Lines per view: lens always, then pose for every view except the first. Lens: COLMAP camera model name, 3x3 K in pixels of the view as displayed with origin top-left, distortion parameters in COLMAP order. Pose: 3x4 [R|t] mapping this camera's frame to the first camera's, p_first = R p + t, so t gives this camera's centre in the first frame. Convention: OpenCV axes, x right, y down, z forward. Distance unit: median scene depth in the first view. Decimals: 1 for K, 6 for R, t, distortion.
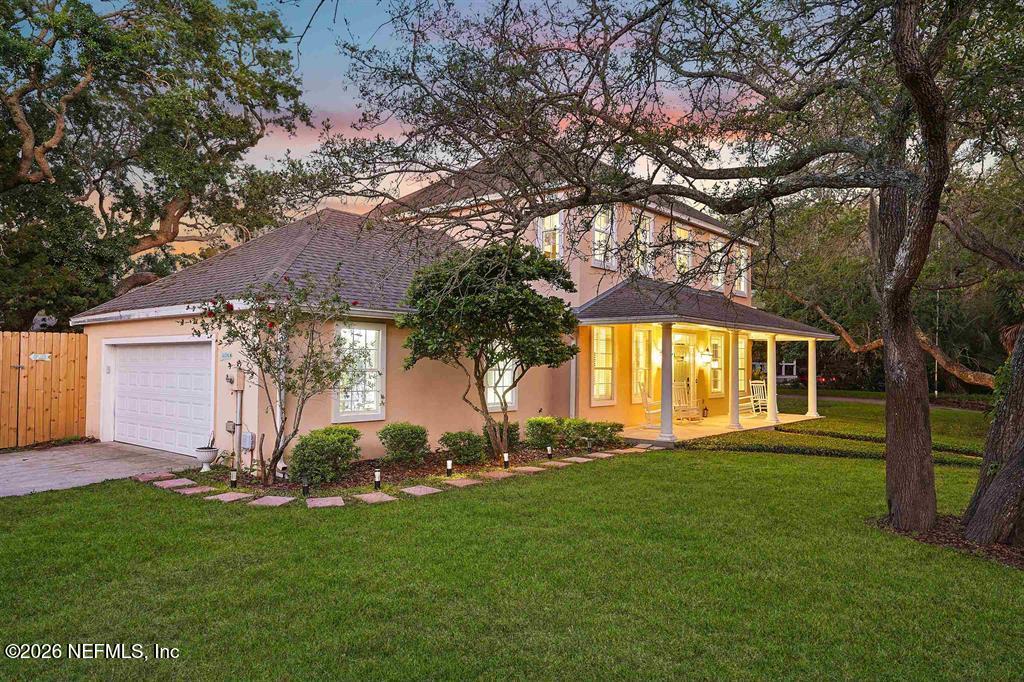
lens RADIAL K [[670.6, 0, 512.7], [0, 670.6, 339.5], [0, 0, 1]] dist [-0.002860, -0.001203]
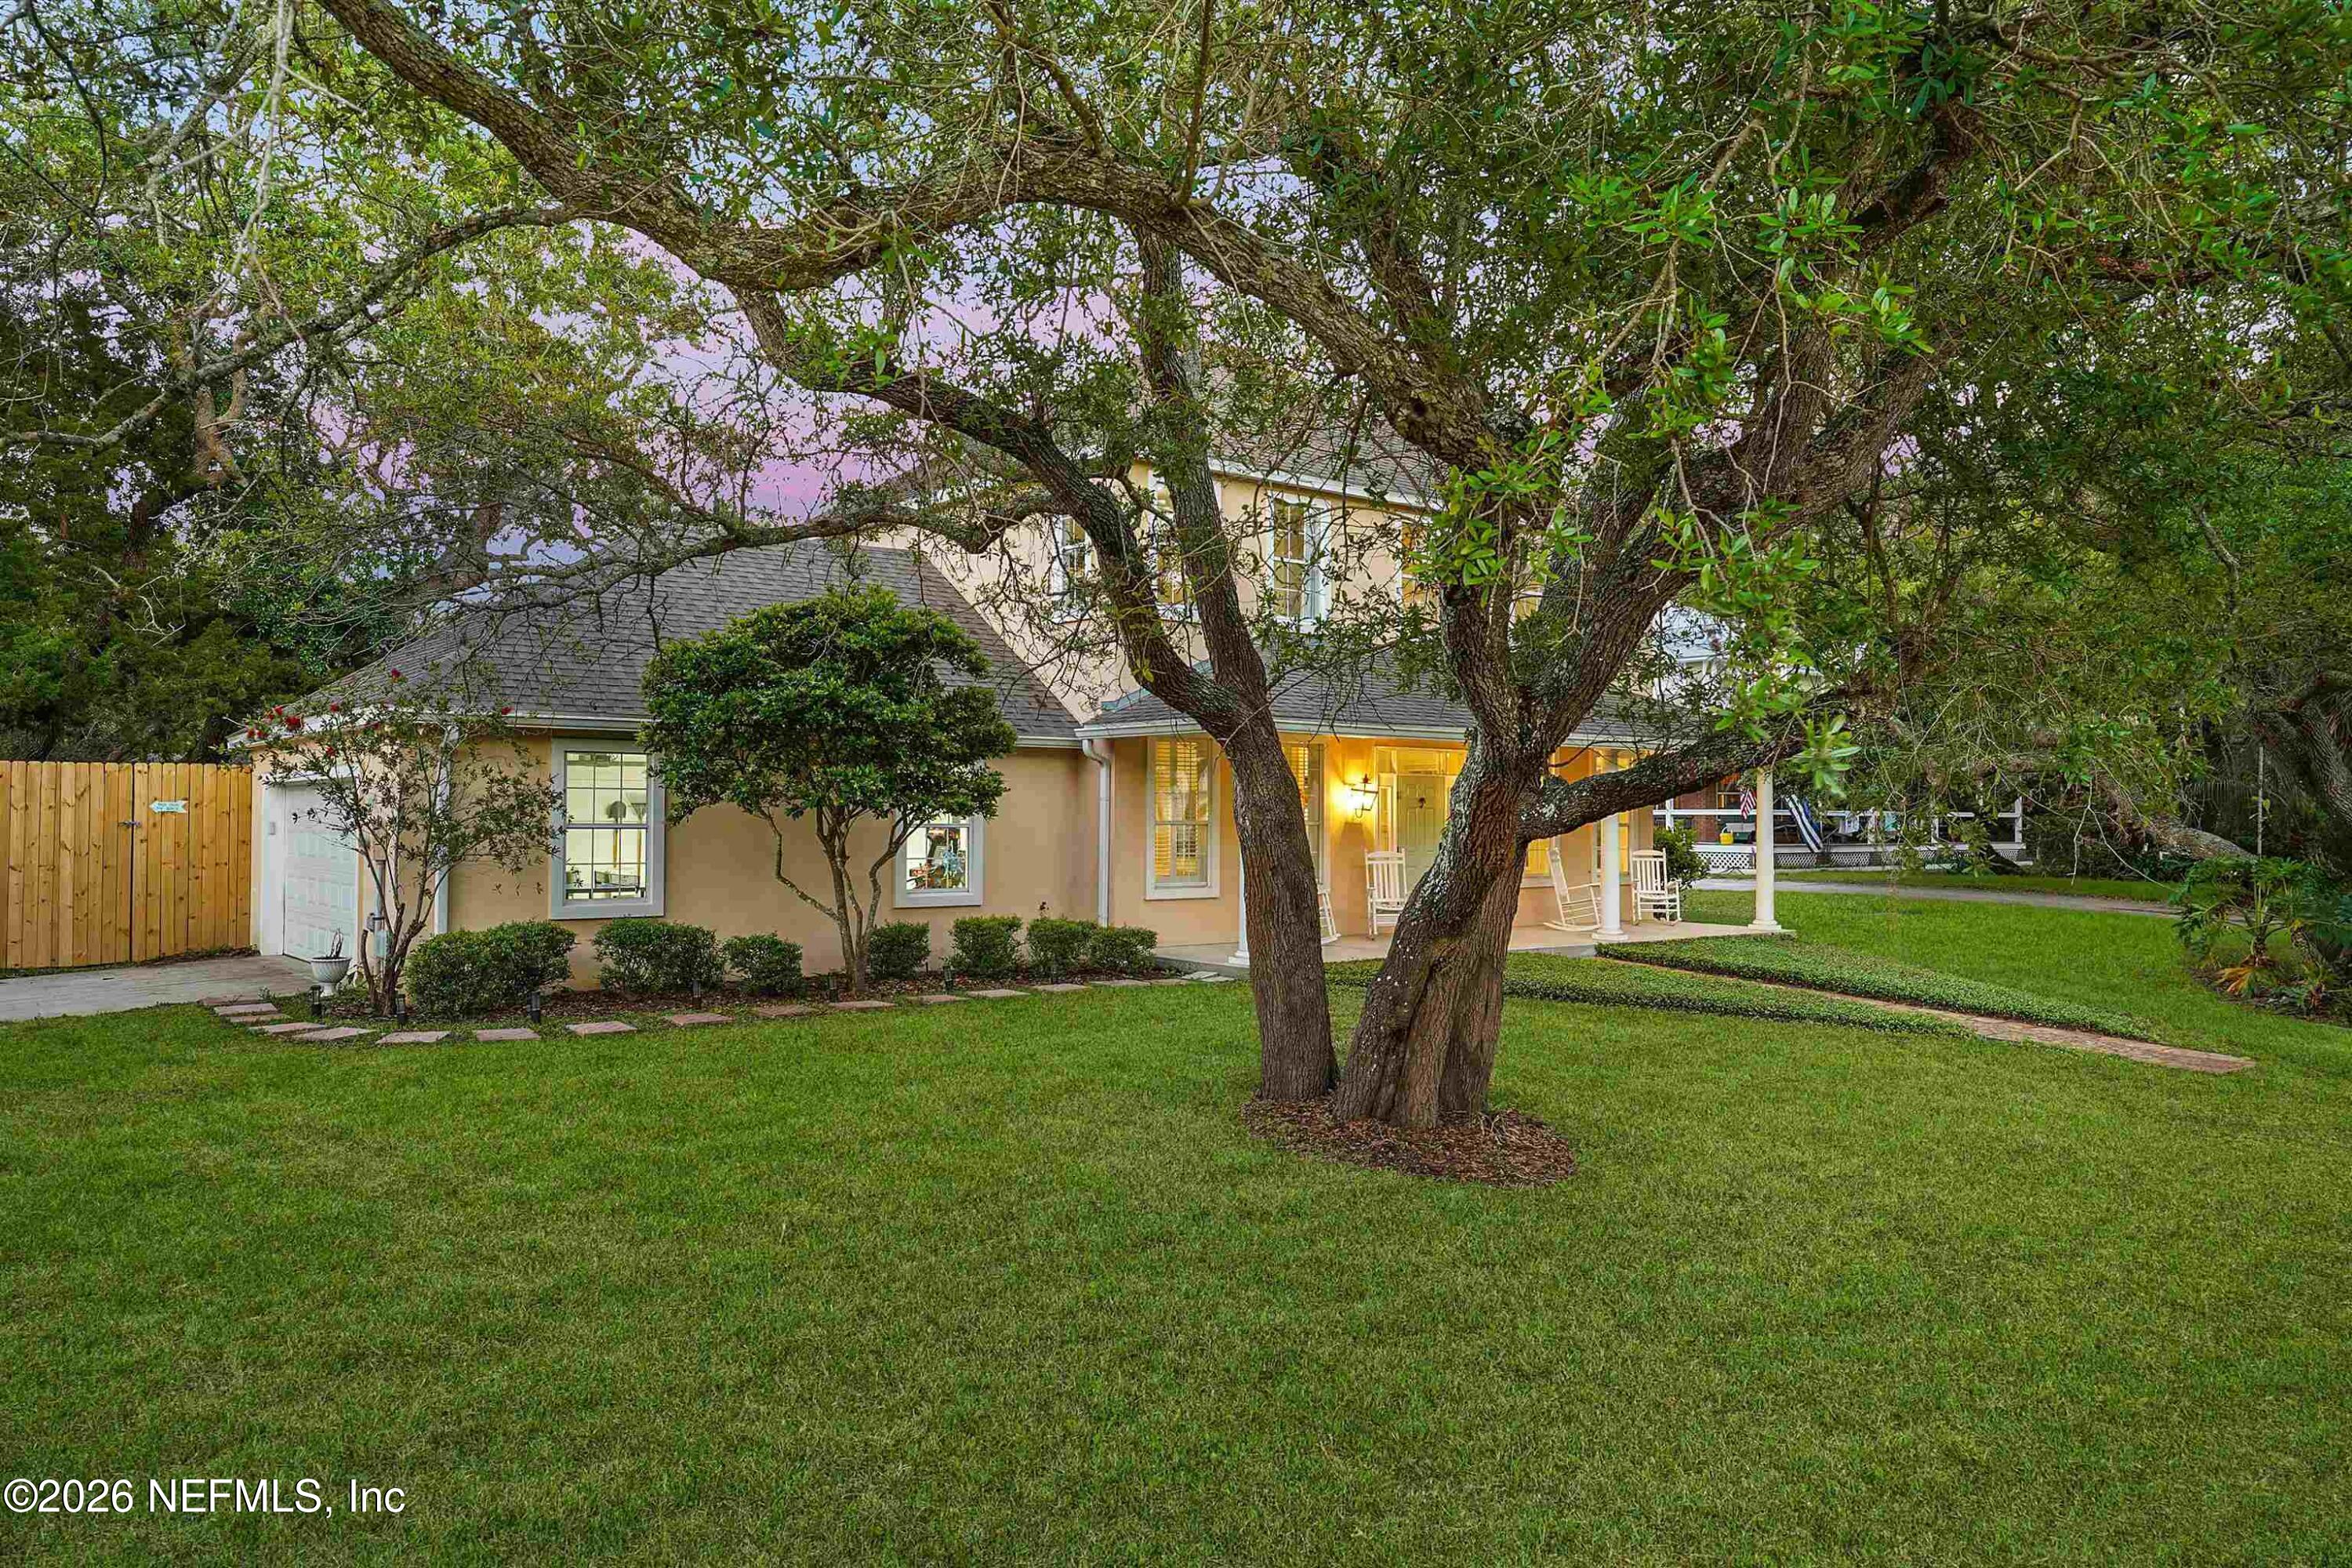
lens RADIAL K [[1652.3, 0, 1174.9], [0, 1652.3, 793.8], [0, 0, 1]] dist [0.014724, 0.004203]
pose [[0.974780, -0.010215, -0.222933, 0.452752], [0.014756, 0.999716, 0.018711, 0.001311], [0.222678, -0.021529, 0.974654, -0.193772]]
